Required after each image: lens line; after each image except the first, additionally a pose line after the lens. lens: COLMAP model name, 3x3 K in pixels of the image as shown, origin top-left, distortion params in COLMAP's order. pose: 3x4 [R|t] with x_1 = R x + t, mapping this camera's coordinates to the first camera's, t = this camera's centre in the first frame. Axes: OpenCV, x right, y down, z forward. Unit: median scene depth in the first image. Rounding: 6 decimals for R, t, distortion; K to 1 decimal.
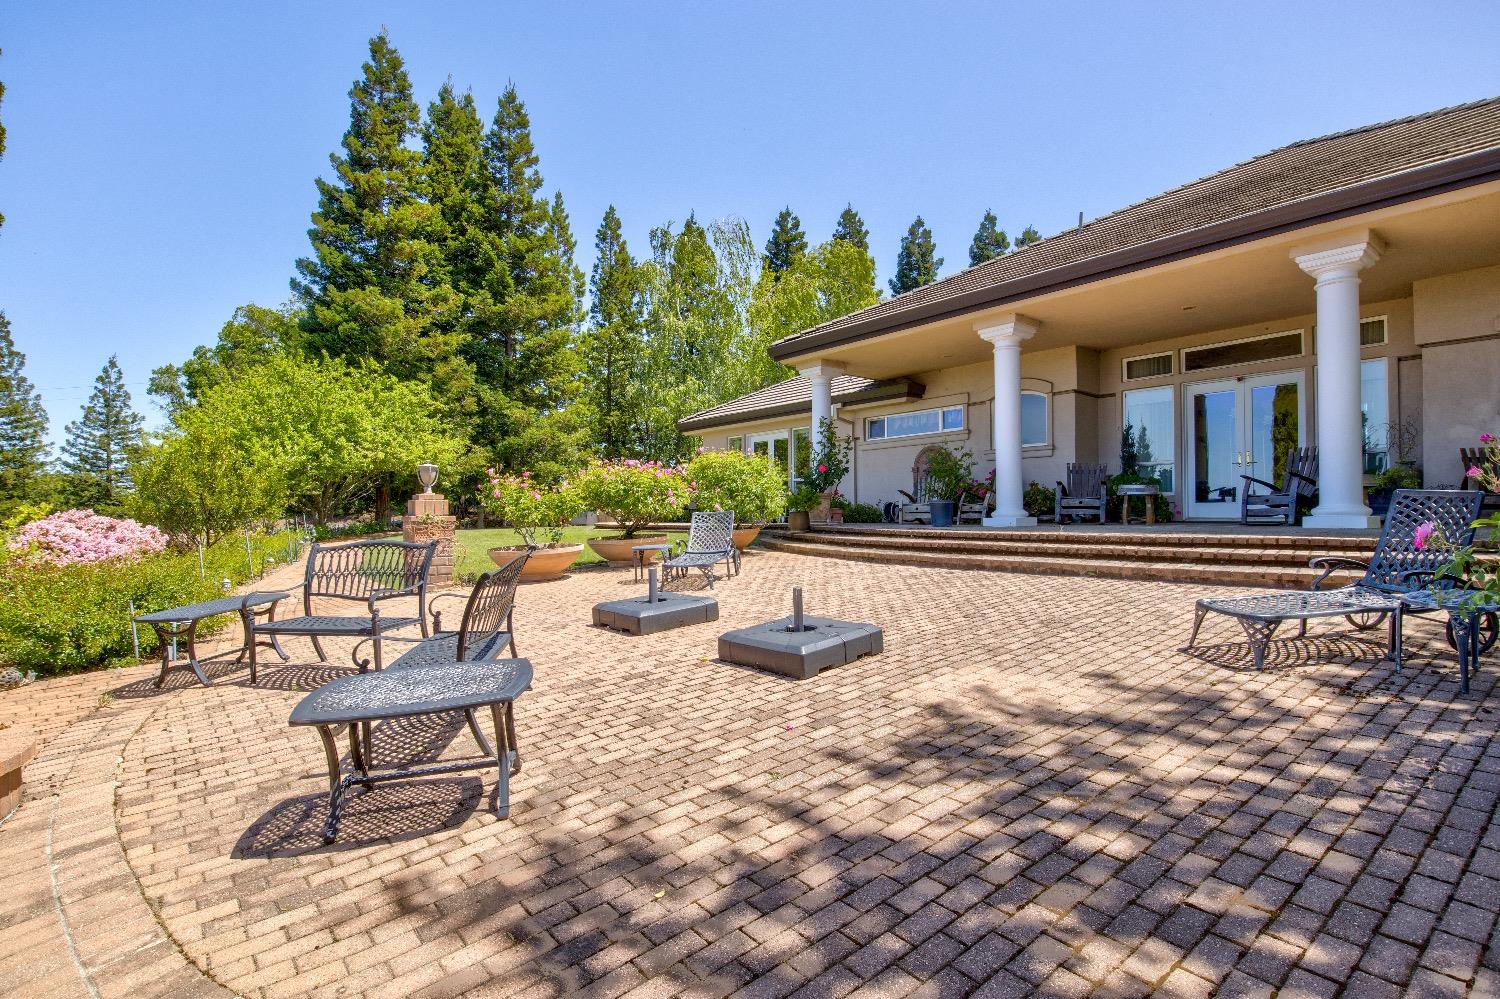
lens RADIAL K [[753.7, 0, 750.0], [0, 753.7, 499.5], [0, 0, 1]] dist [0.003169, 0.000703]
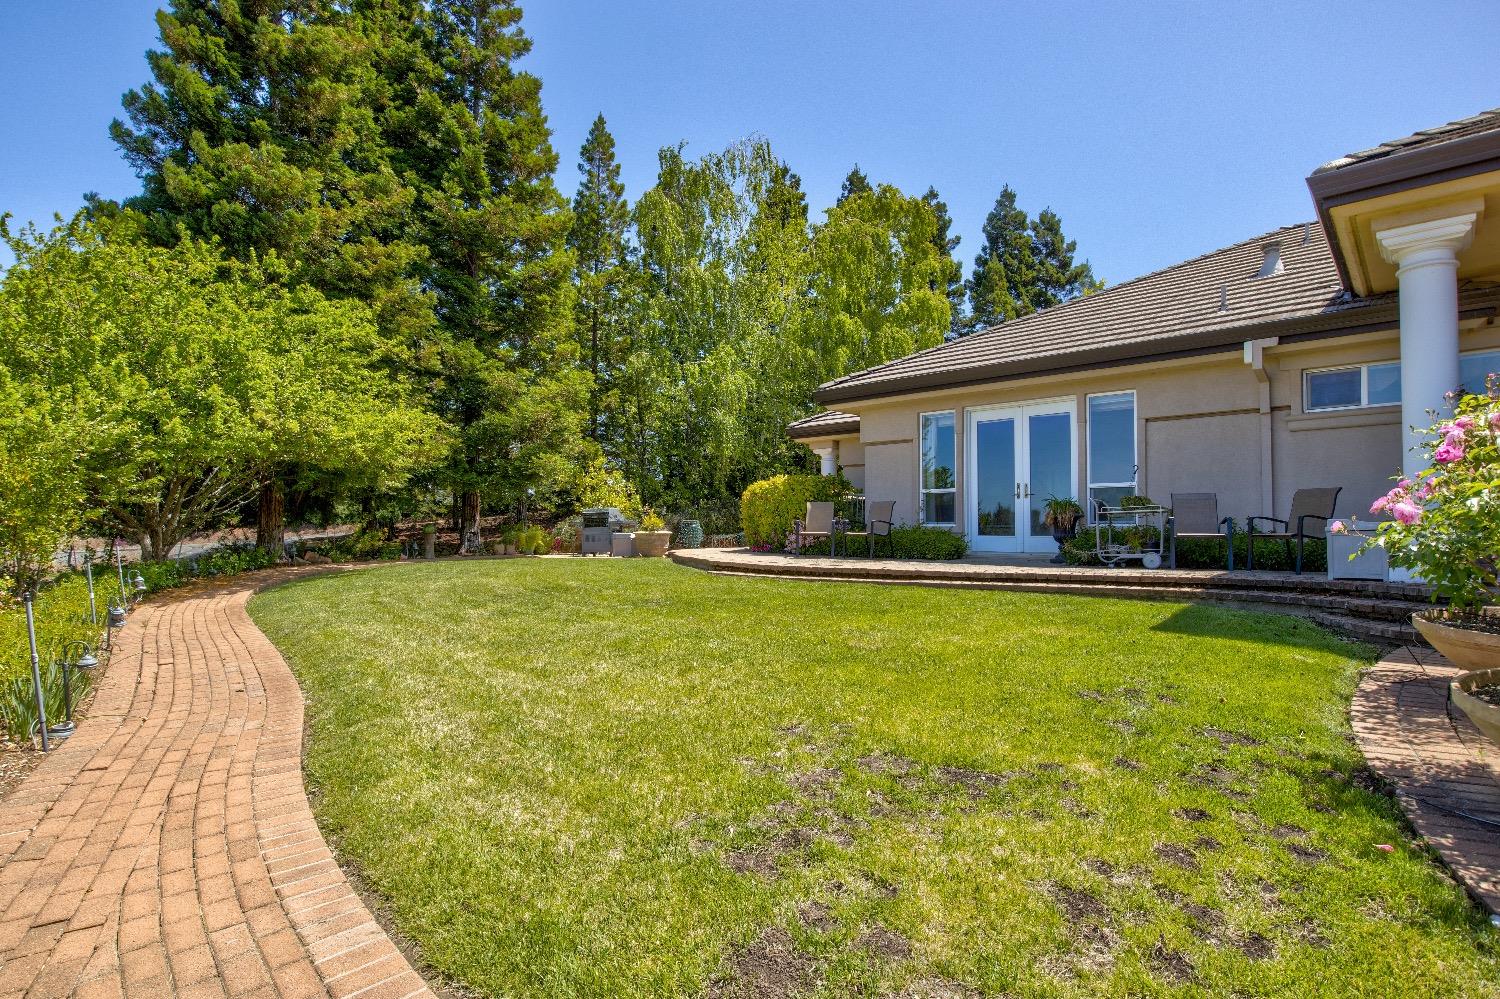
lens RADIAL K [[754.2, 0, 750.0], [0, 754.2, 499.5], [0, 0, 1]] dist [-0.008504, -0.000560]
pose [[0.988193, 0.011374, 0.152793, -0.193208], [-0.008812, 0.999809, -0.017434, -0.002573], [-0.152962, 0.015882, 0.988104, 0.335137]]
